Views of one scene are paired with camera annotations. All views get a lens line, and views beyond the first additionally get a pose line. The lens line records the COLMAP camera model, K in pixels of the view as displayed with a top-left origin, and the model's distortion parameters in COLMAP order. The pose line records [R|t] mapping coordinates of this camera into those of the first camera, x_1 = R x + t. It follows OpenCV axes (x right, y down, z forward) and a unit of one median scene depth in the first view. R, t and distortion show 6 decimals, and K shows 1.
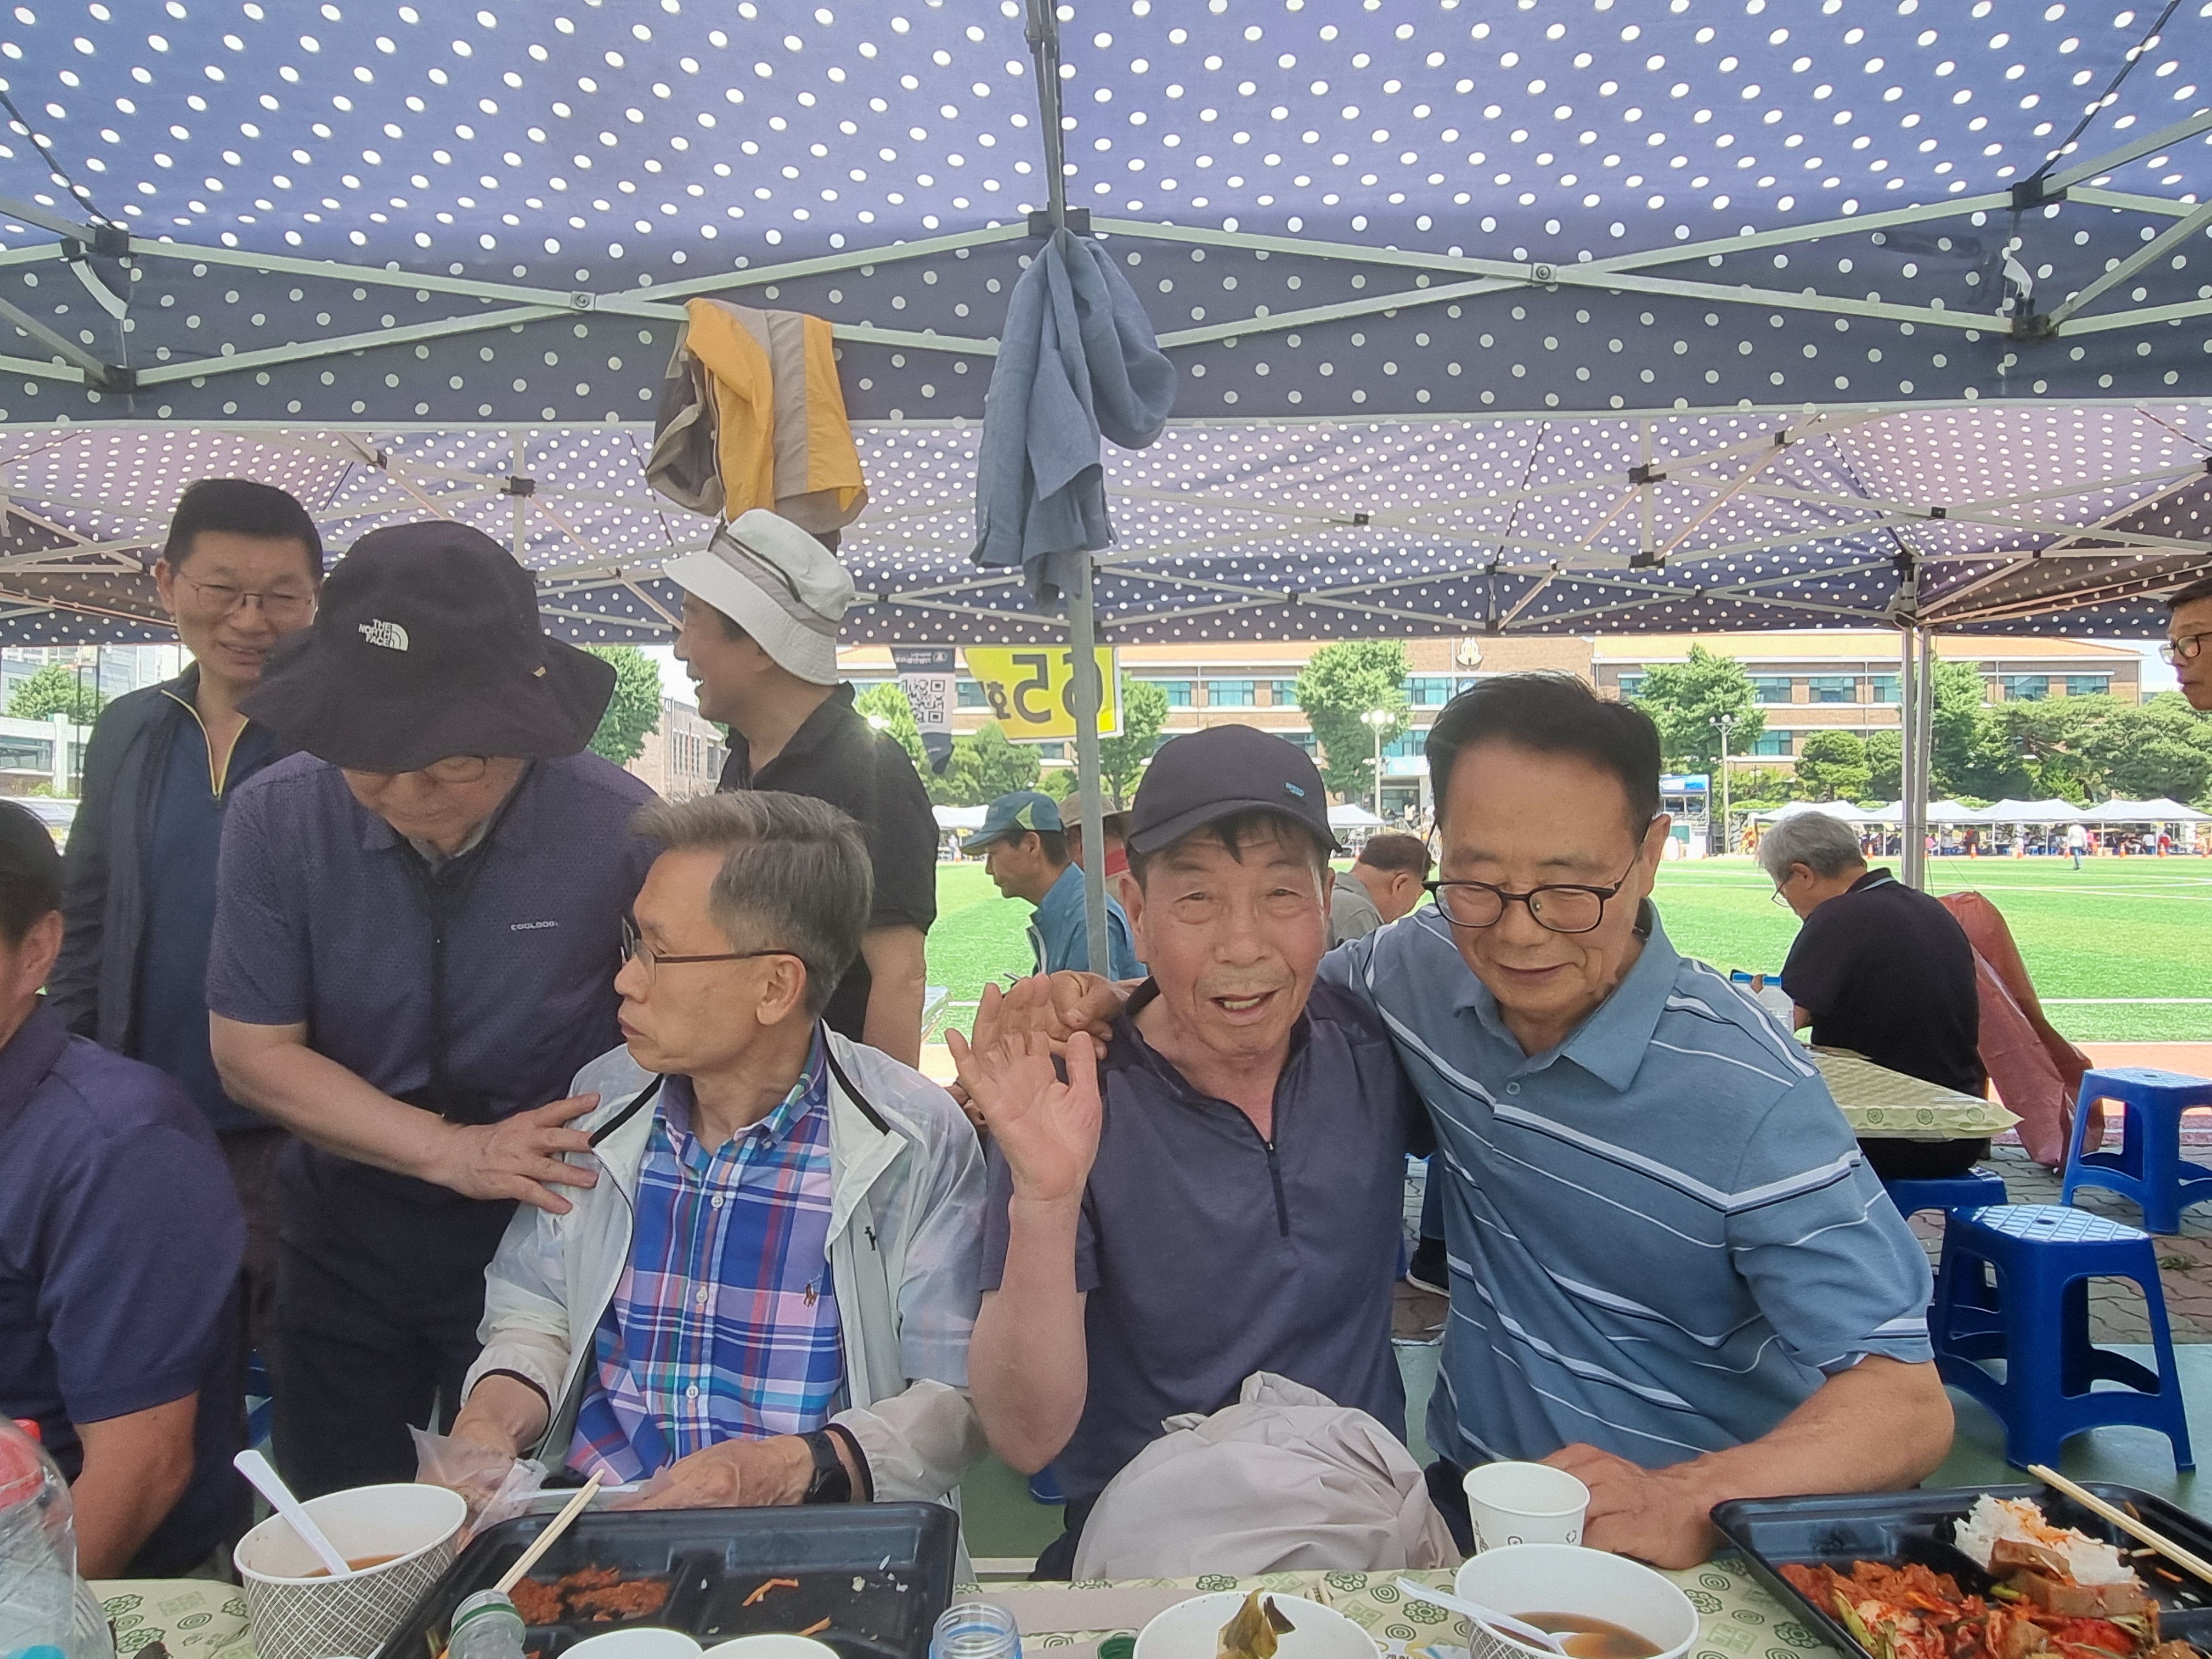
lens RADIAL K [[901.1, 0, 1110.0], [0, 901.1, 831.4], [0, 0, 1]] dist [-0.015768, -0.000123]
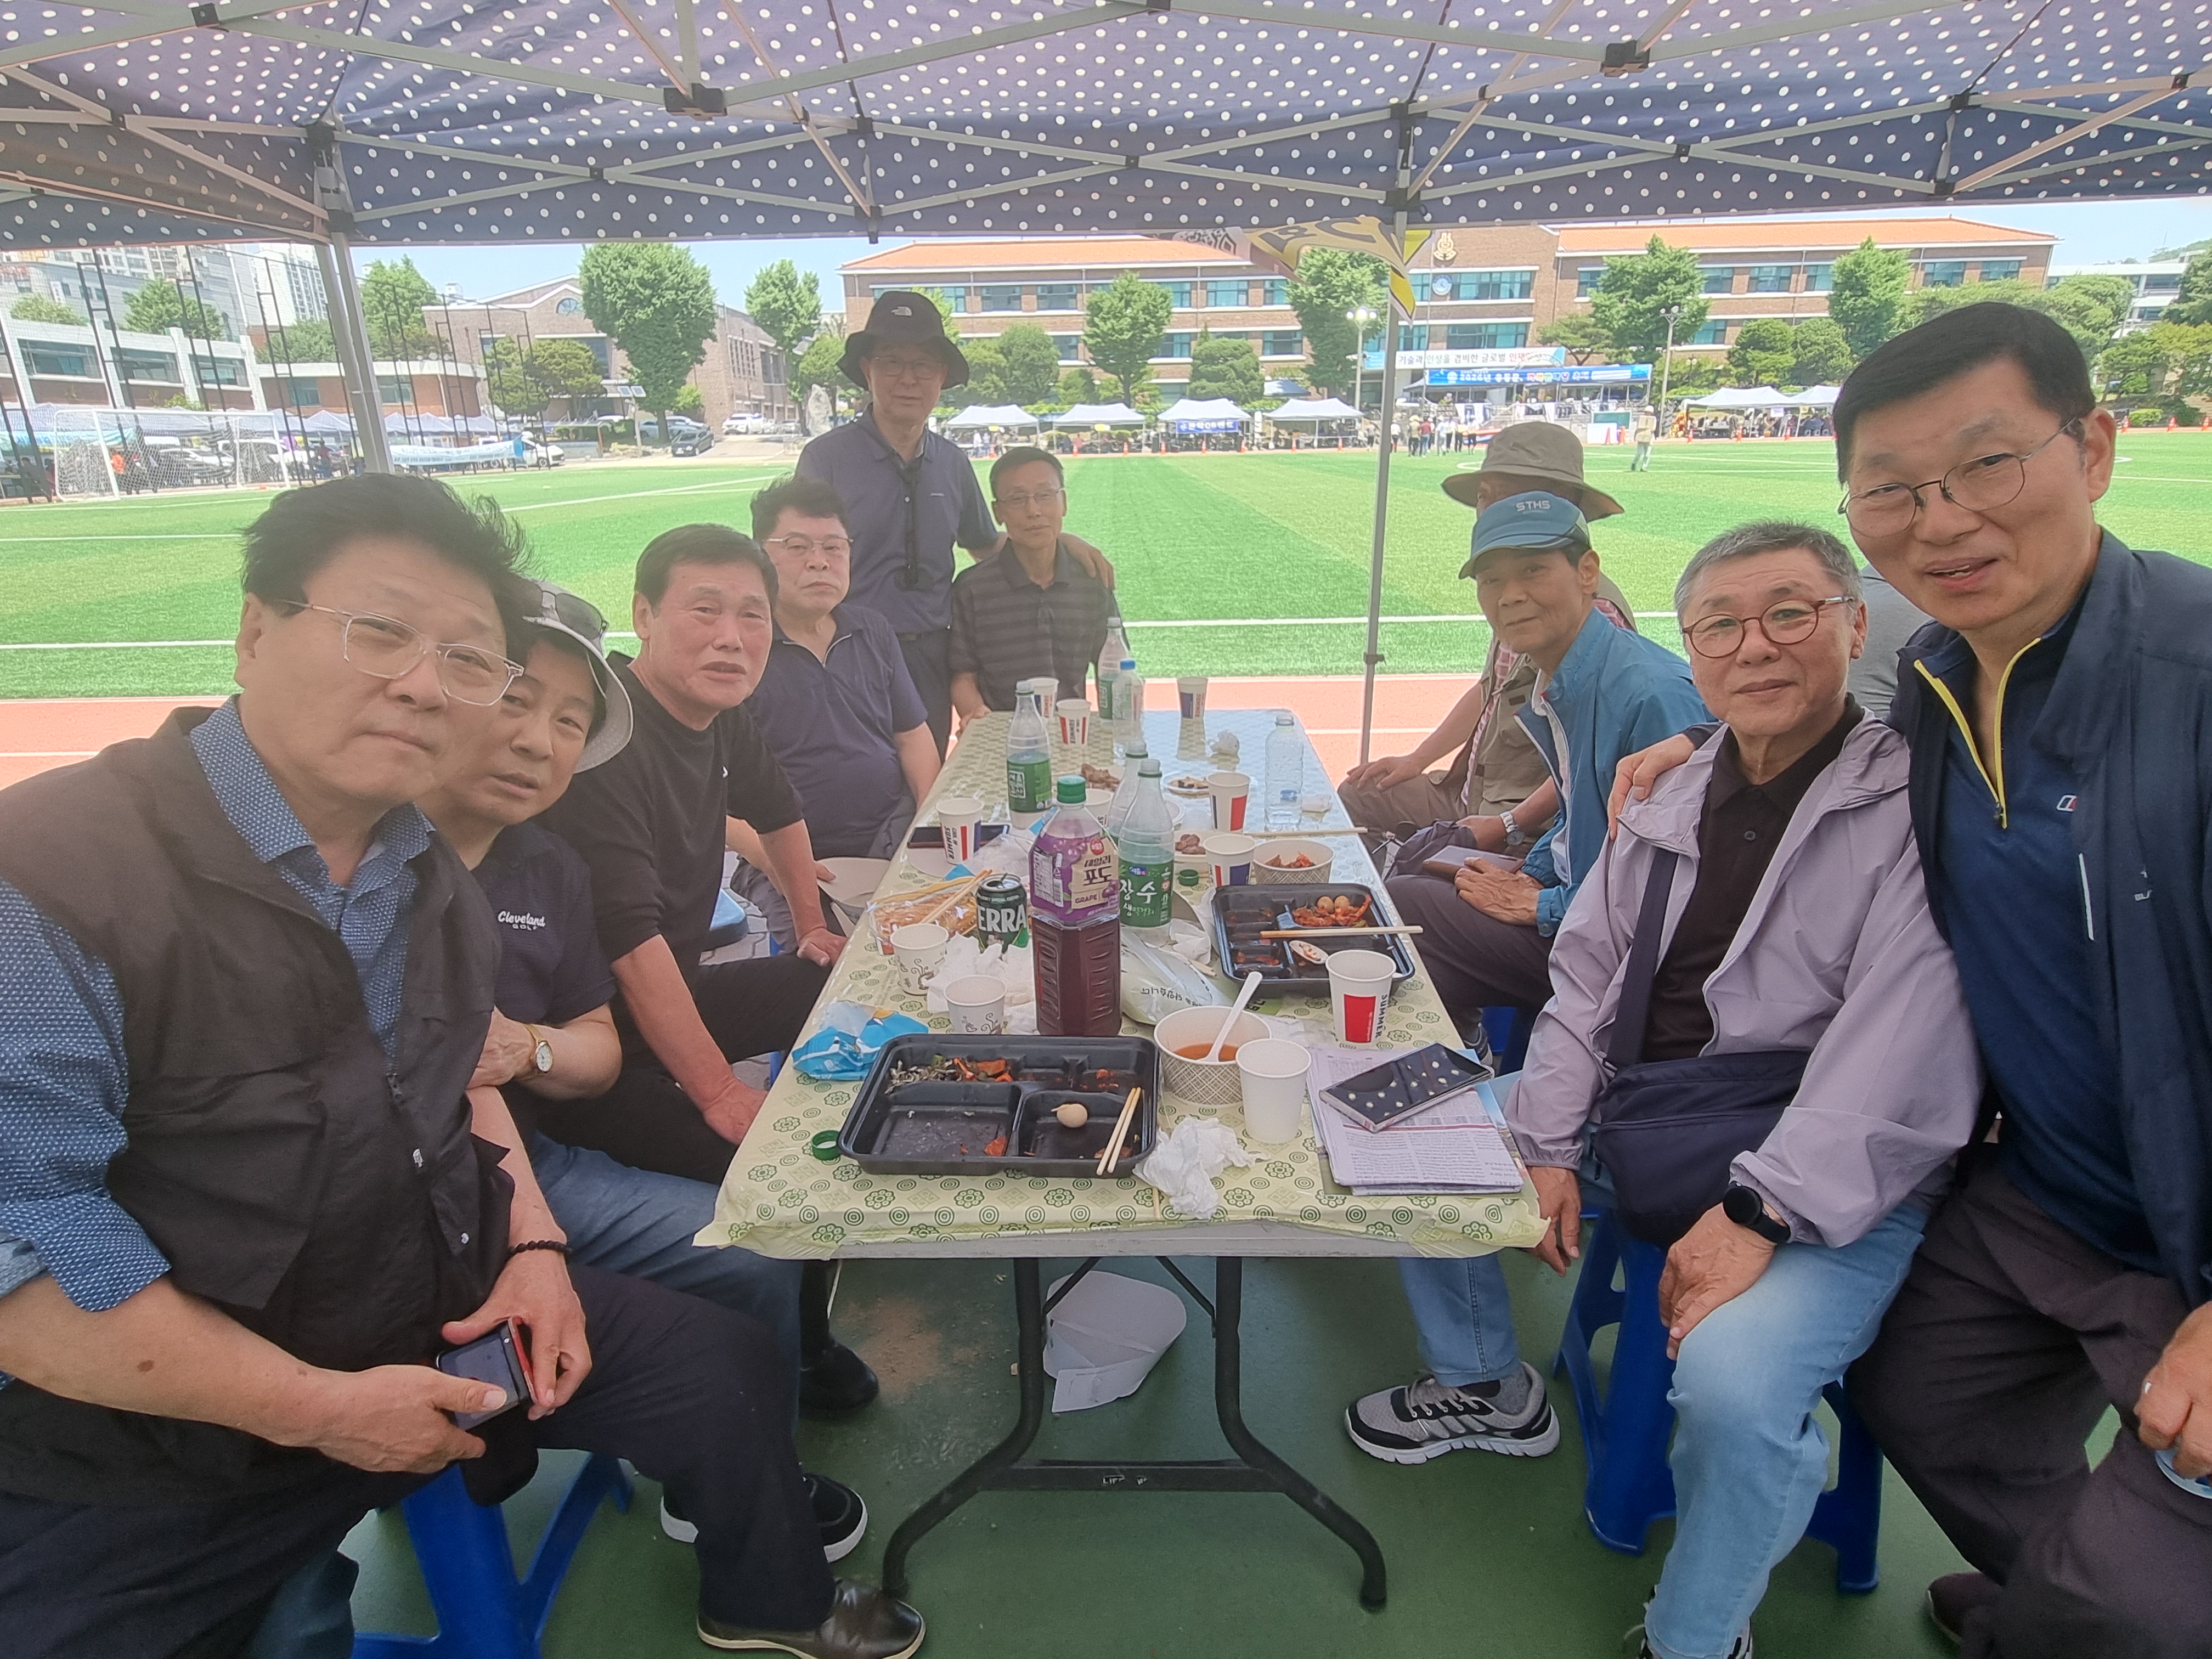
lens RADIAL K [[1165.4, 0, 1104.6], [0, 1165.4, 824.5], [0, 0, 1]] dist [0.012361, -0.007486]
pose [[0.999785, -0.008468, -0.018930, 0.002491], [0.013737, 0.954282, 0.298593, 0.041431], [0.015536, -0.298789, 0.954193, -0.599067]]
